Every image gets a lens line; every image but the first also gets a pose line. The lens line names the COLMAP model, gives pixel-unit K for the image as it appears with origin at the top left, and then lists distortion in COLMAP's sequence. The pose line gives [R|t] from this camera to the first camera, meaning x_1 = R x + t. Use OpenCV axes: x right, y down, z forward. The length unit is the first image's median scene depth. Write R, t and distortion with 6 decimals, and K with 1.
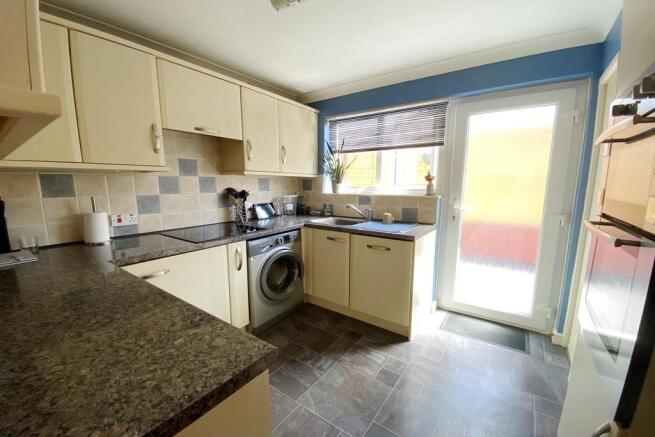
lens RADIAL K [[265.6, 0, 326.5], [0, 265.6, 221.5], [0, 0, 1]] dist [0.000137, -0.000213]
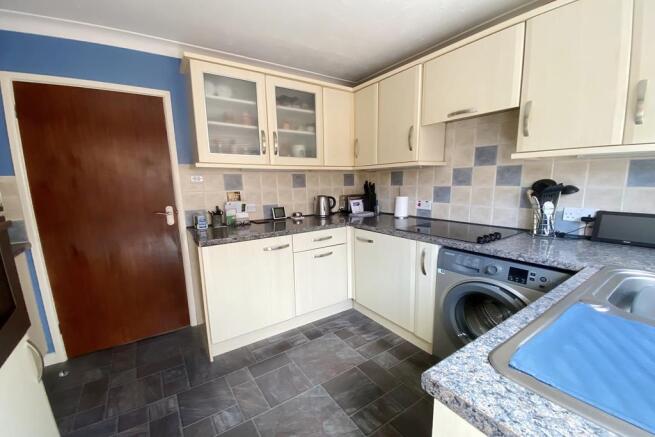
lens RADIAL K [[265.6, 0, 326.3], [0, 265.6, 222.1], [0, 0, 1]] dist [0.000137, -0.000213]
pose [[-0.331687, 0.157801, -0.930098, 0.557880], [-0.110850, 0.972562, 0.204536, -0.126874], [0.936854, 0.170944, -0.305094, 0.910758]]
